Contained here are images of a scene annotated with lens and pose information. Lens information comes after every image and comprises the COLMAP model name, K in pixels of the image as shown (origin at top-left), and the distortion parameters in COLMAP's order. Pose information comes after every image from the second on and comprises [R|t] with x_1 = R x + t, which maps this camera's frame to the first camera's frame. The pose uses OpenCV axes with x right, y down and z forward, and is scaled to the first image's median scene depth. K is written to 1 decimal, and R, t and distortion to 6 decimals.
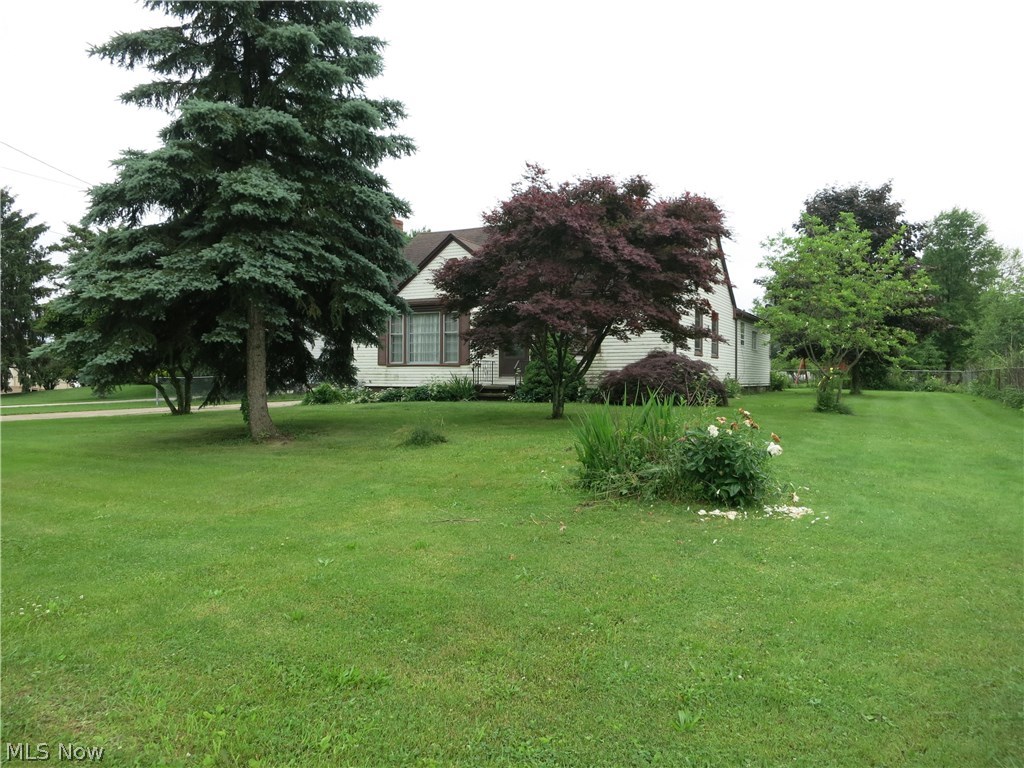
lens RADIAL K [[741.3, 0, 511.9], [0, 741.3, 382.6], [0, 0, 1]] dist [-0.045397, 0.001421]
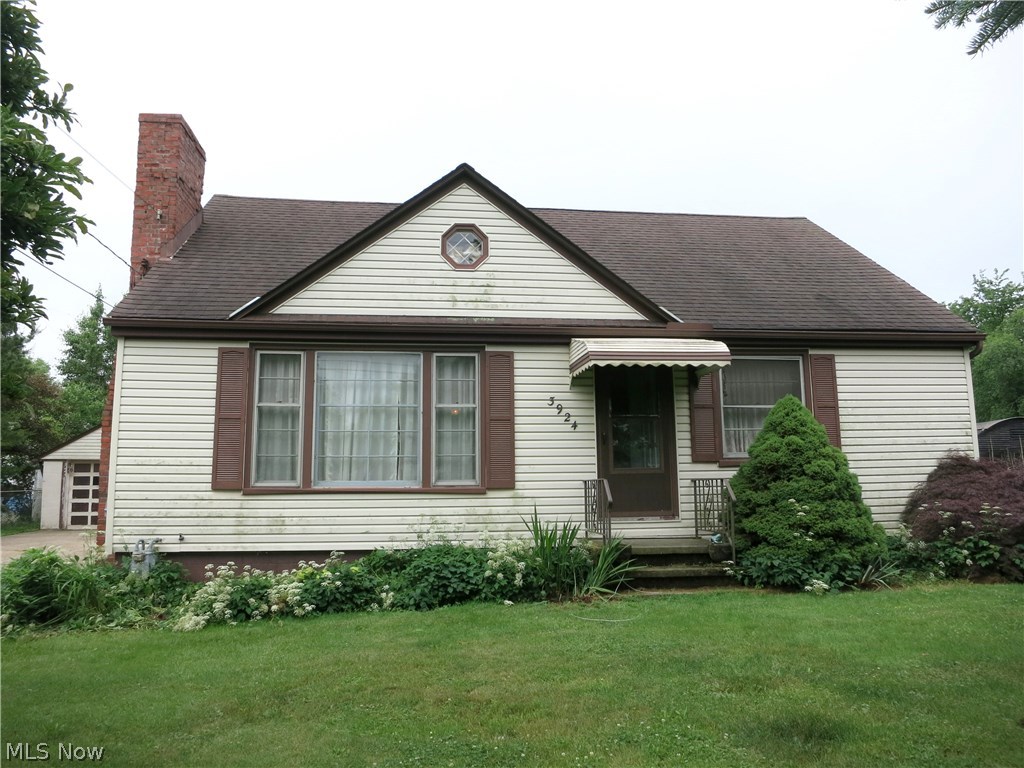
lens RADIAL K [[741.3, 0, 512.2], [0, 741.3, 383.6], [0, 0, 1]] dist [-0.045397, 0.001421]
pose [[0.831343, 0.071004, 0.551205, -0.264007], [0.016090, 0.988314, -0.151579, -0.018751], [-0.555526, 0.134883, 0.820486, 0.637192]]
